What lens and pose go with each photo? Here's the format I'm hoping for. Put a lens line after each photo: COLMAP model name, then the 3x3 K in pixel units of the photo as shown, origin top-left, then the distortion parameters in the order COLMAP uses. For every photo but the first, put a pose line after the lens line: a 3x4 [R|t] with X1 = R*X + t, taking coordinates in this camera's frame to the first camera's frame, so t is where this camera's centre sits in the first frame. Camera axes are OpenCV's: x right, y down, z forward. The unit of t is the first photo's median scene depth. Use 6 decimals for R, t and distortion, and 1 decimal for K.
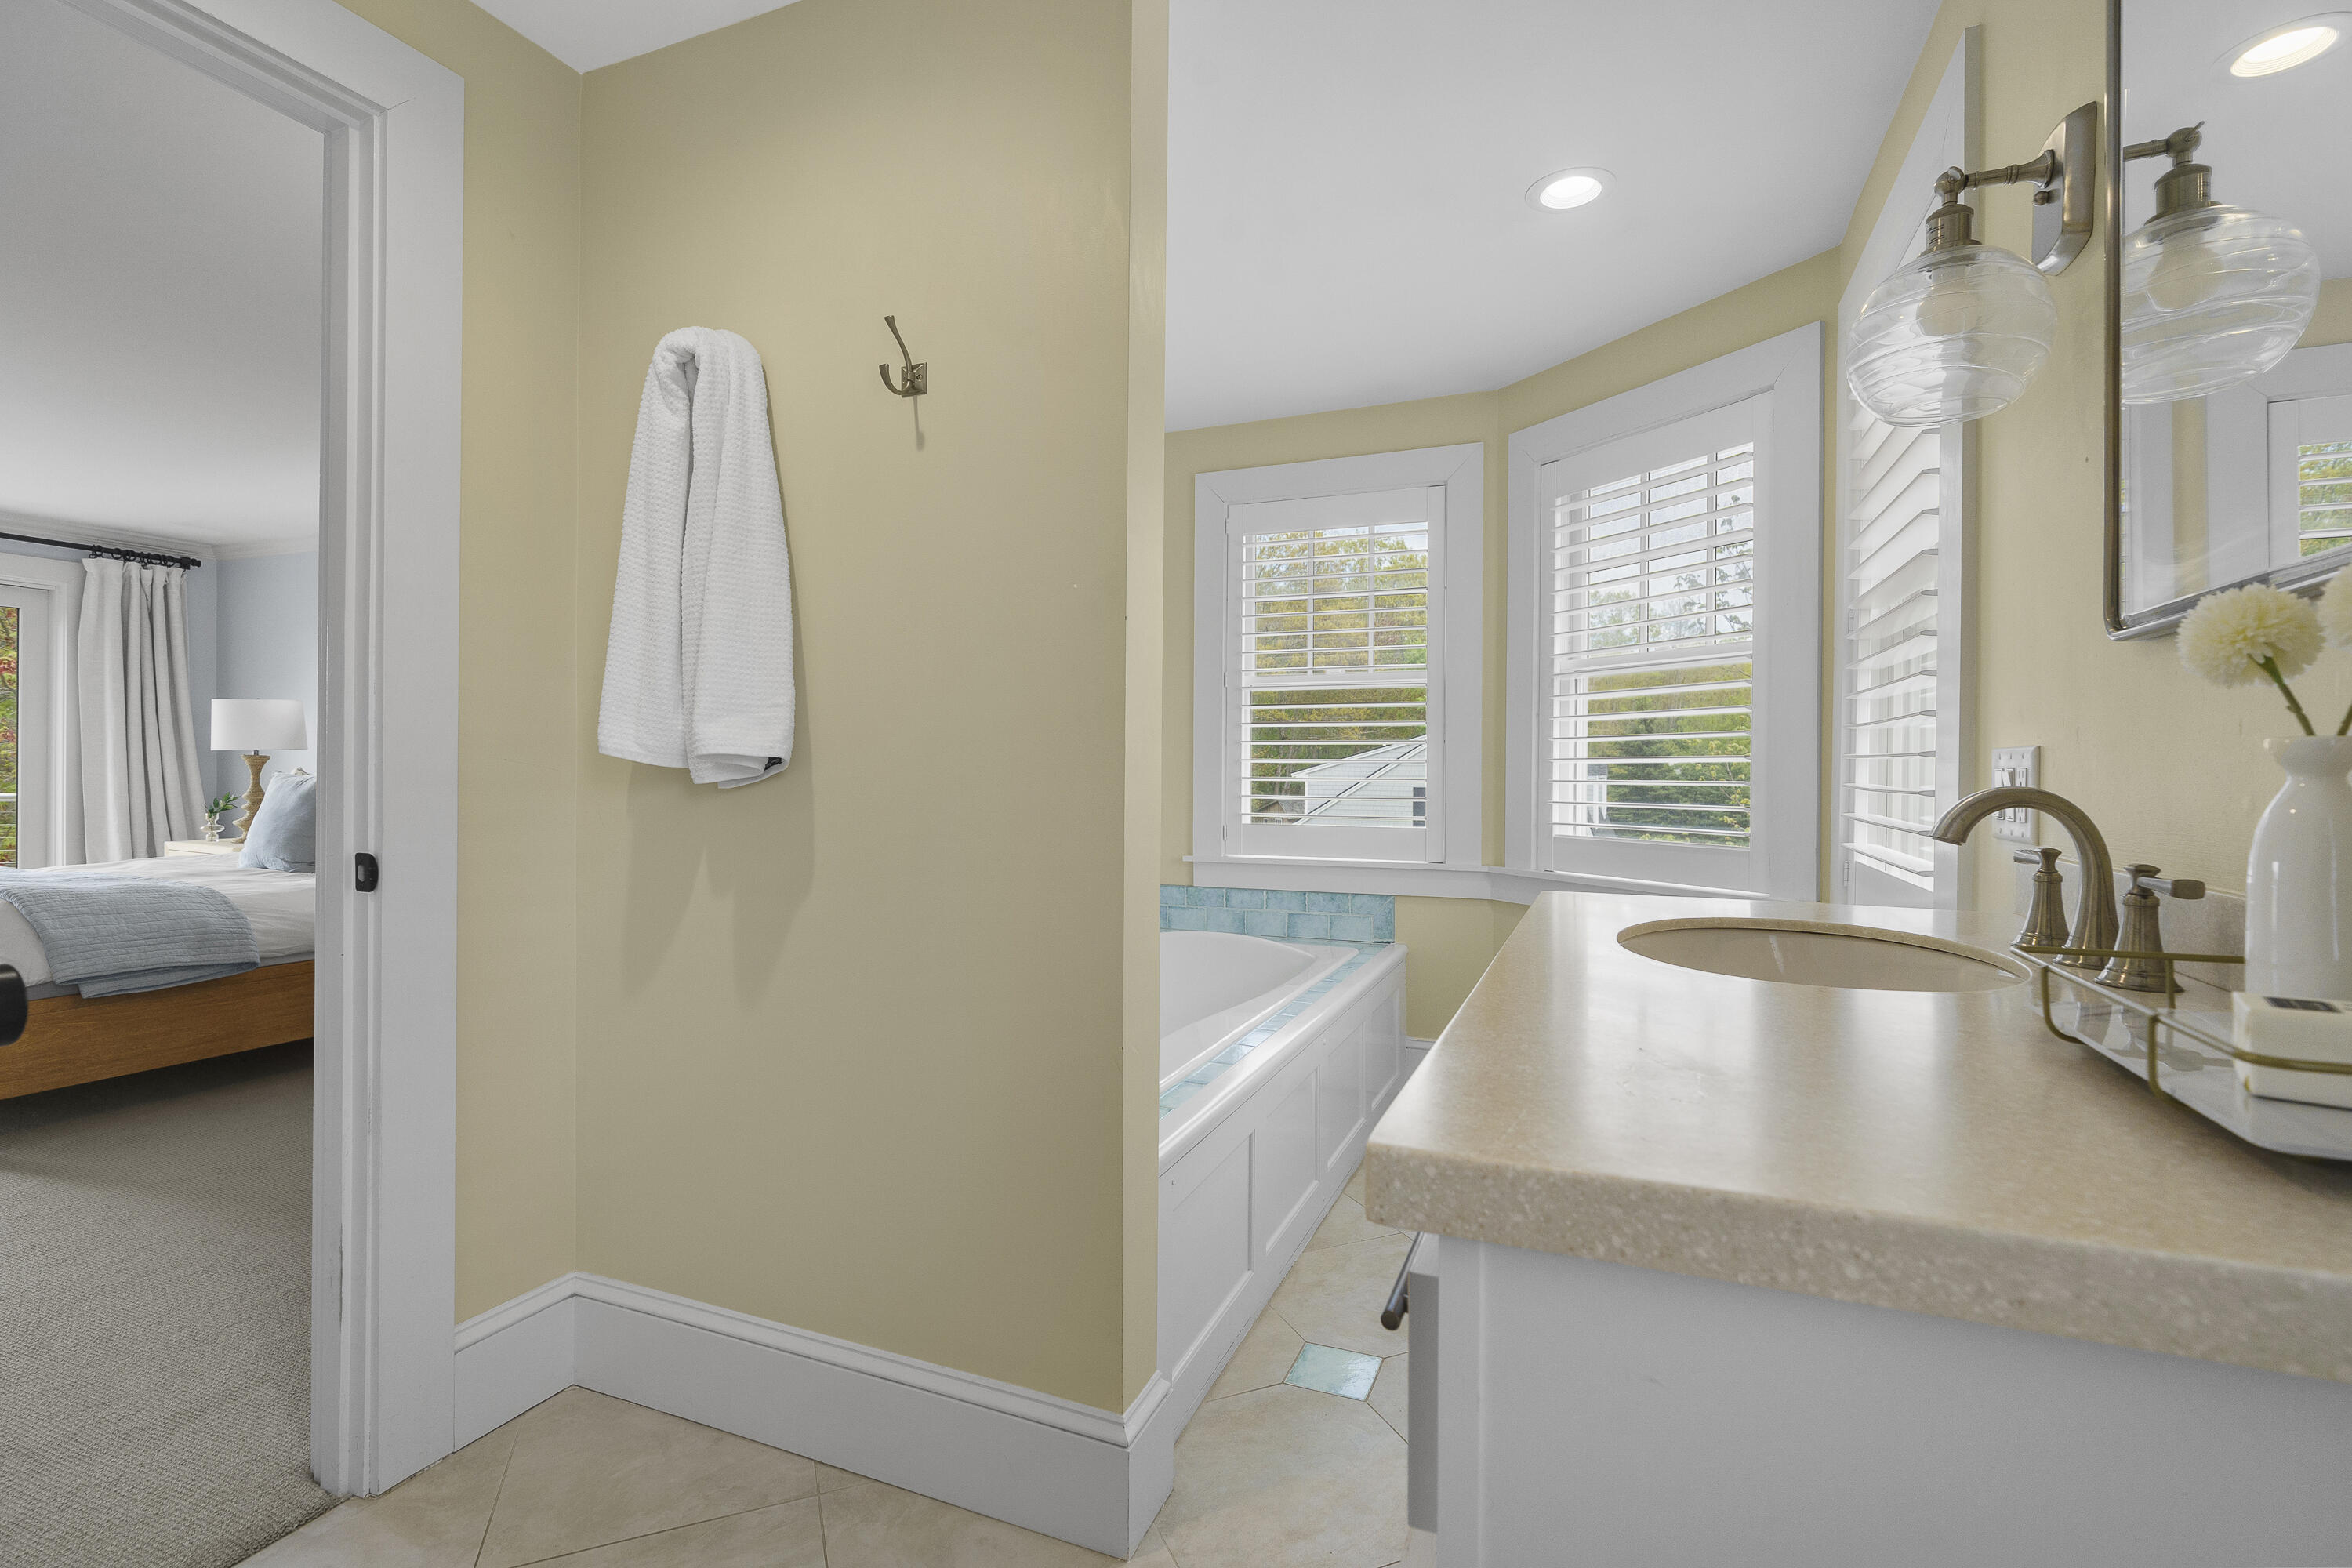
lens RADIAL K [[1062.4, 0, 1176.0], [0, 1062.4, 784.0], [0, 0, 1]] dist [-0.005745, -0.000576]
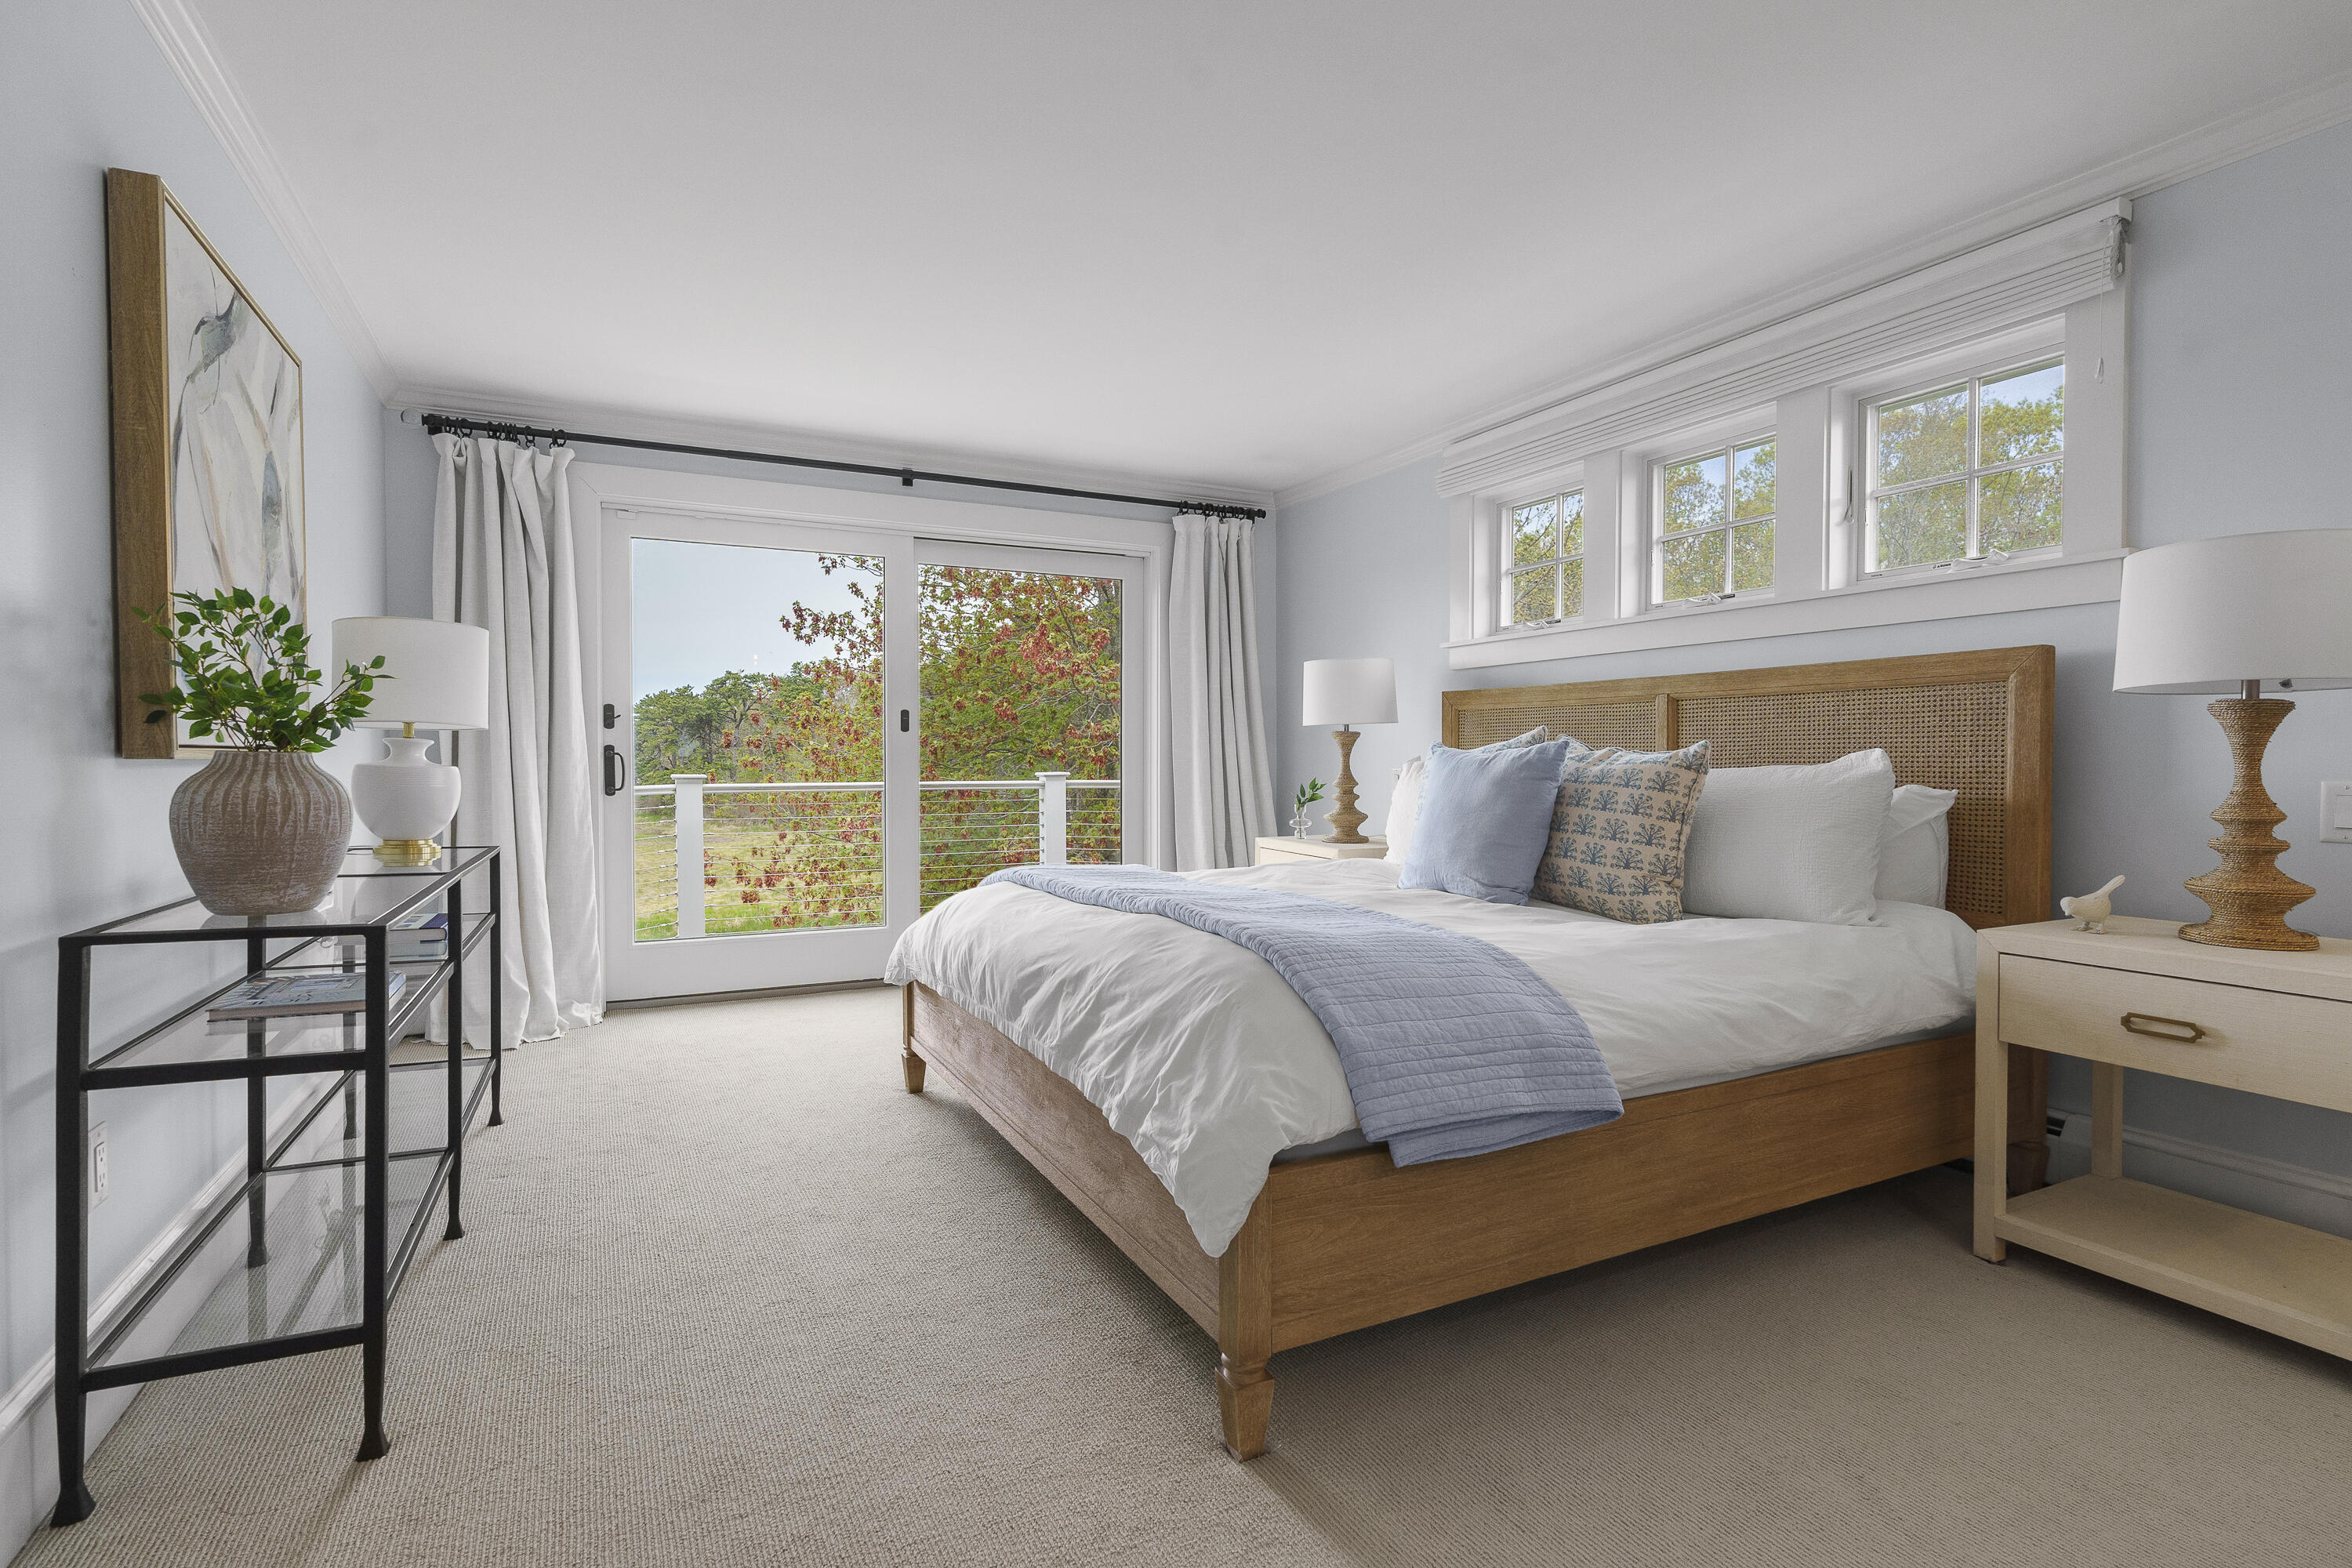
lens RADIAL K [[1182.8, 0, 1172.4], [0, 1182.8, 766.3], [0, 0, 1]] dist [-0.010045, 0.006418]
pose [[0.748484, -0.004159, -0.663140, -0.384605], [-0.000643, 0.999975, -0.006997, 0.005402], [0.663153, 0.005664, 0.748463, 0.257766]]
